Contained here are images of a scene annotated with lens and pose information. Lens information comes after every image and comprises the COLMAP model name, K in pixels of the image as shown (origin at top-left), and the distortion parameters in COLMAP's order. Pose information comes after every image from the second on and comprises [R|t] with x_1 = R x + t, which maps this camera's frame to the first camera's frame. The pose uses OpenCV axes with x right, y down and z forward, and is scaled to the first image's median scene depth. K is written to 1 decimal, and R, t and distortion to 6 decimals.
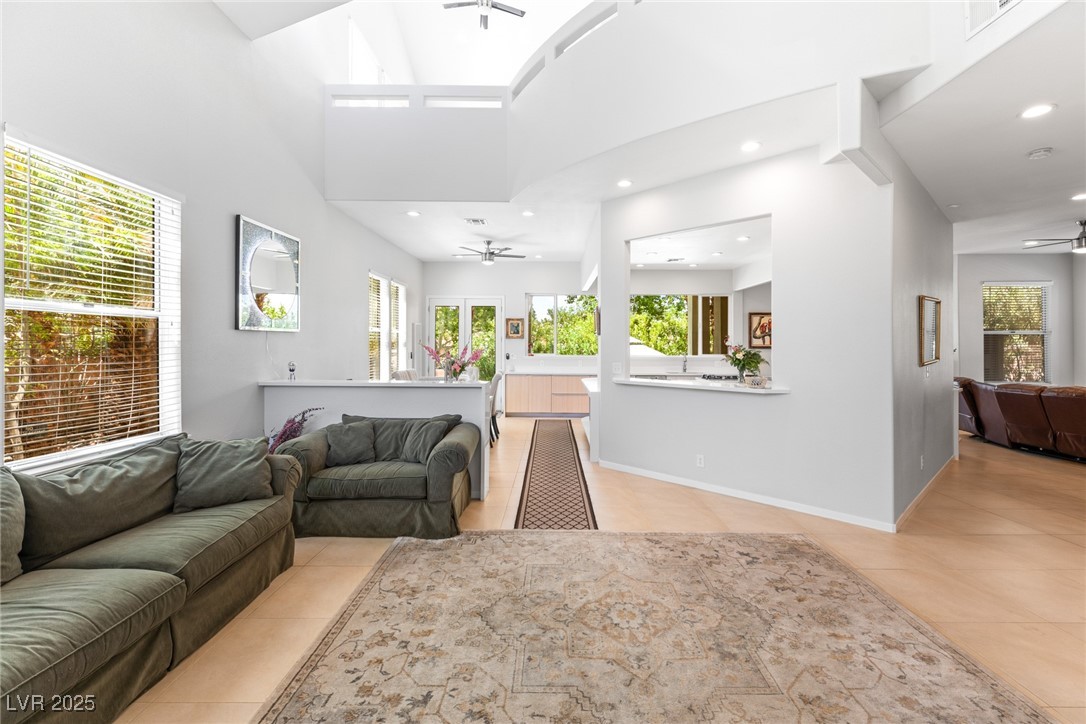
lens RADIAL K [[492.2, 0, 546.1], [0, 492.2, 343.5], [0, 0, 1]] dist [0.004265, 0.000401]
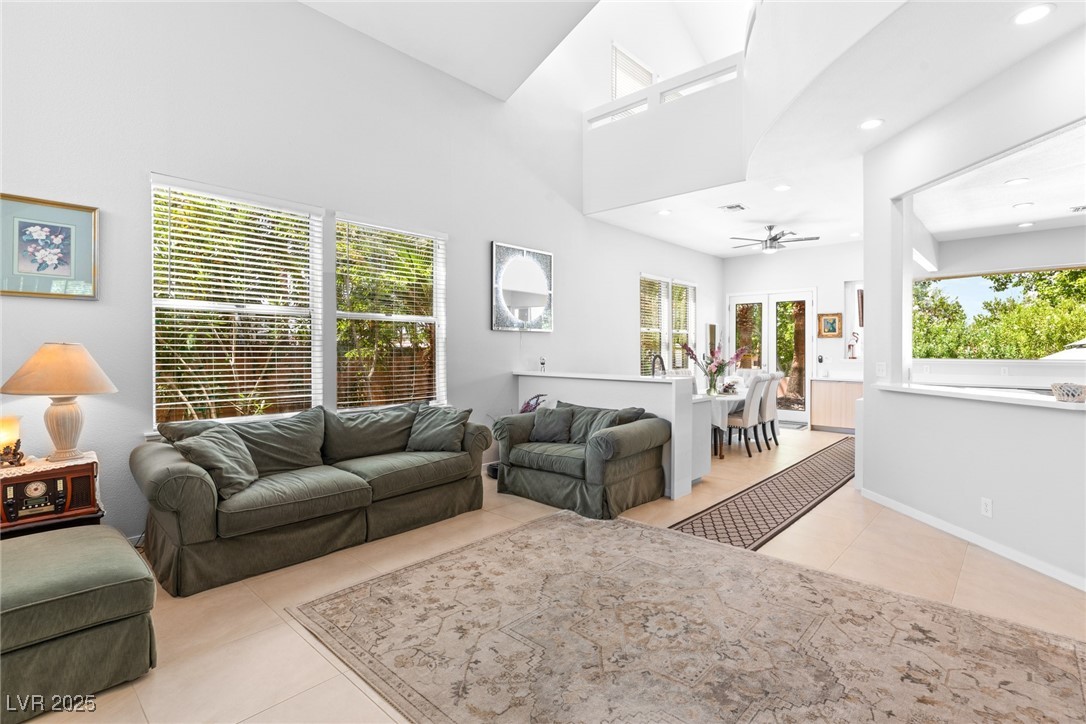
lens RADIAL K [[512.4, 0, 544.6], [0, 512.4, 357.8], [0, 0, 1]] dist [-0.005138, -0.000117]
pose [[0.739531, 0.007347, -0.673082, 0.463532], [0.001690, 0.999917, 0.012771, 0.034173], [0.673120, -0.010582, 0.739457, 0.113545]]
